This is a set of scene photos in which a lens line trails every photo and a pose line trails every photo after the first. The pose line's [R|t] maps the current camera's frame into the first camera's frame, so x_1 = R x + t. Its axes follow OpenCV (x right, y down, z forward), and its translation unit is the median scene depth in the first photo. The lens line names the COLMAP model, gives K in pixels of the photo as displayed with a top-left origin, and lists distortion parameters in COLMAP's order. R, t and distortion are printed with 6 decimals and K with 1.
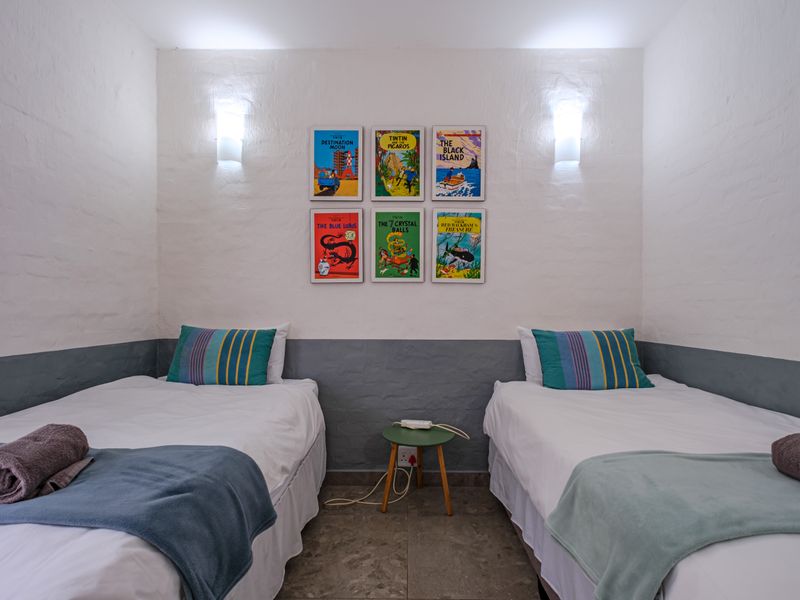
lens RADIAL K [[380.5, 0, 397.9], [0, 380.5, 312.4], [0, 0, 1]] dist [-0.002243, 0.000096]
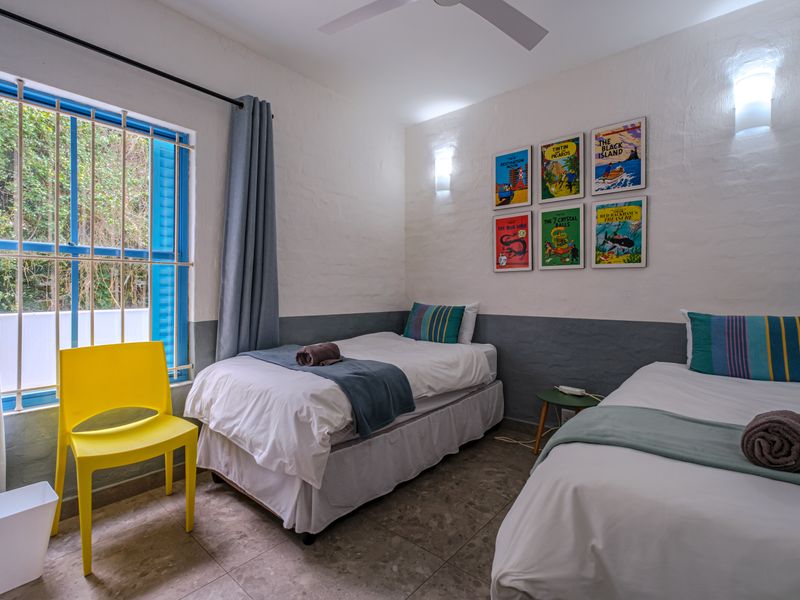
lens RADIAL K [[380.5, 0, 428.5], [0, 380.5, 290.4], [0, 0, 1]] dist [-0.002243, 0.000096]
pose [[0.793334, -0.002007, -0.608784, 0.399973], [-0.005467, 0.999931, -0.010420, 0.001457], [0.608762, 0.011594, 0.793268, -0.188886]]
